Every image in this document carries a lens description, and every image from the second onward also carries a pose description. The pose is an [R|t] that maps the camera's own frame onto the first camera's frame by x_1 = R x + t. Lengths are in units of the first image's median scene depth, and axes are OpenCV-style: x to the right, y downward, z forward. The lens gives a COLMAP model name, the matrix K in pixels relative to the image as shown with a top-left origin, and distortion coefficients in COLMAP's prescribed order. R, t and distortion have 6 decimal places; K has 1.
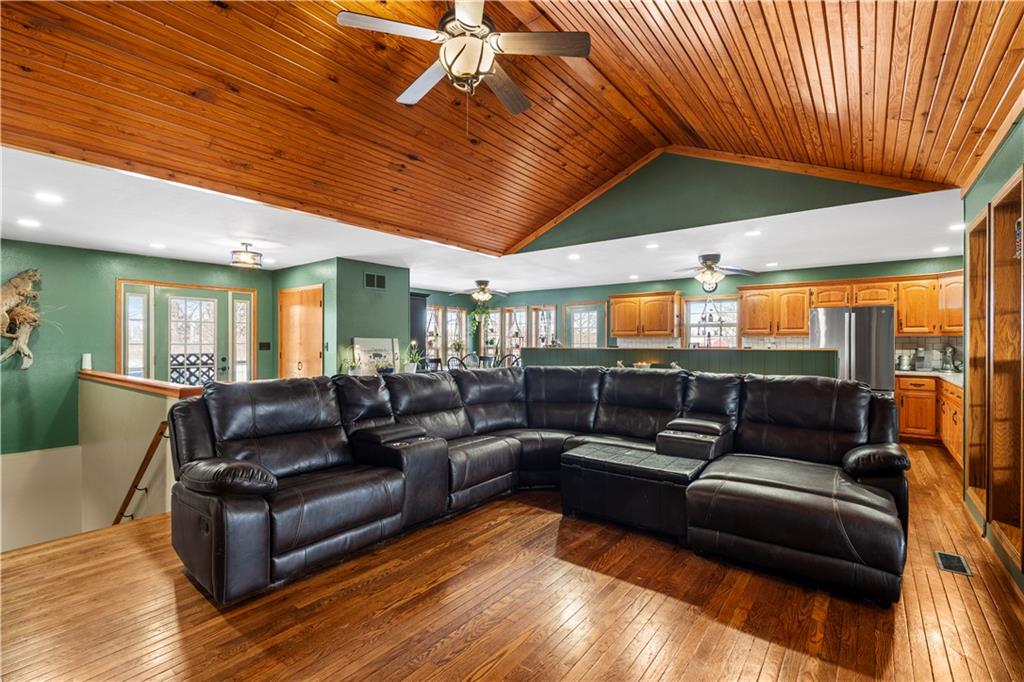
lens RADIAL K [[450.1, 0, 514.3], [0, 450.1, 342.3], [0, 0, 1]] dist [-0.007296, 0.002886]
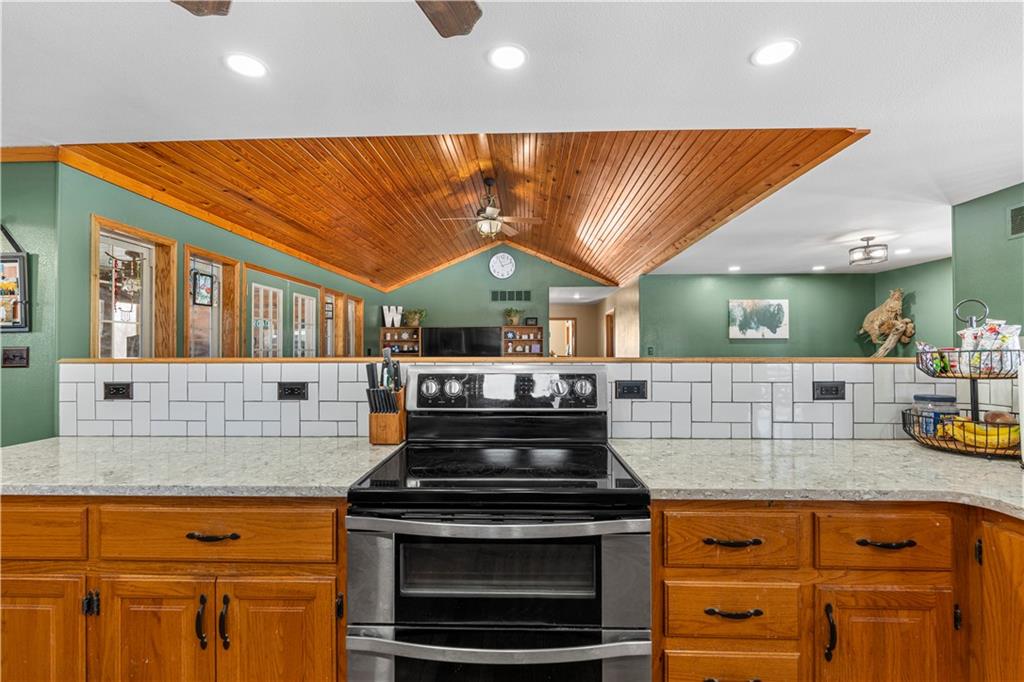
lens RADIAL K [[450.1, 0, 511.3], [0, 450.1, 342.9], [0, 0, 1]] dist [-0.007296, 0.002886]
pose [[-0.808991, -0.007225, -0.587777, 0.394876], [0.002494, 0.999873, -0.015723, 0.003793], [0.587816, -0.014186, -0.808870, 0.991716]]
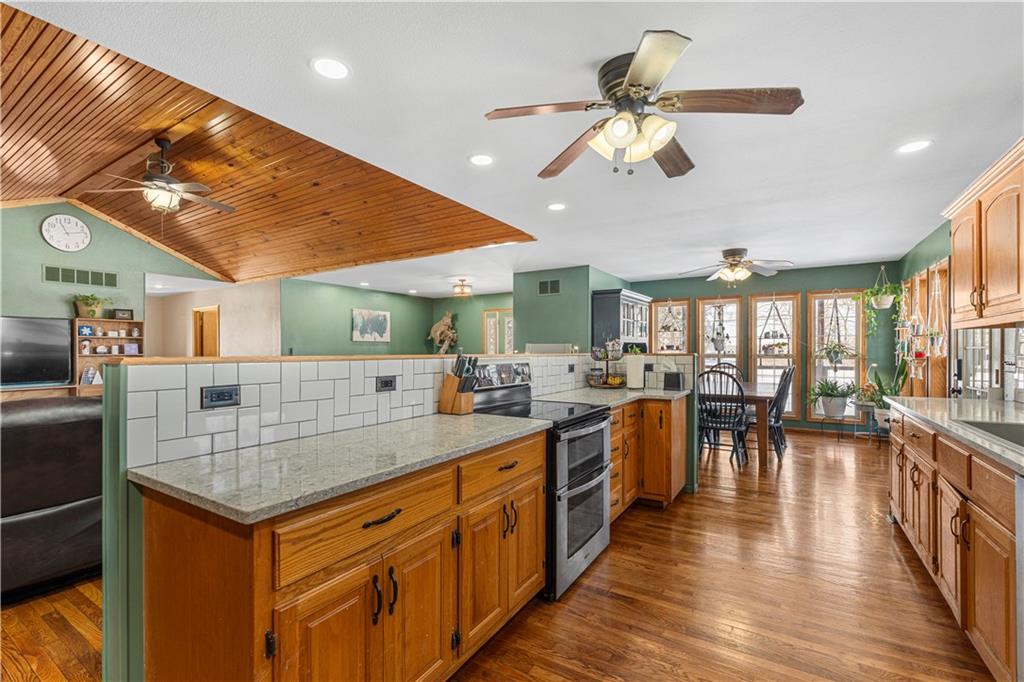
lens RADIAL K [[450.1, 0, 510.6], [0, 450.1, 349.9], [0, 0, 1]] dist [-0.007296, 0.002886]
pose [[0.098315, -0.000773, -0.995155, 0.647856], [0.002696, 0.999996, -0.000510, 0.004848], [0.995152, -0.002633, 0.098317, 0.767341]]
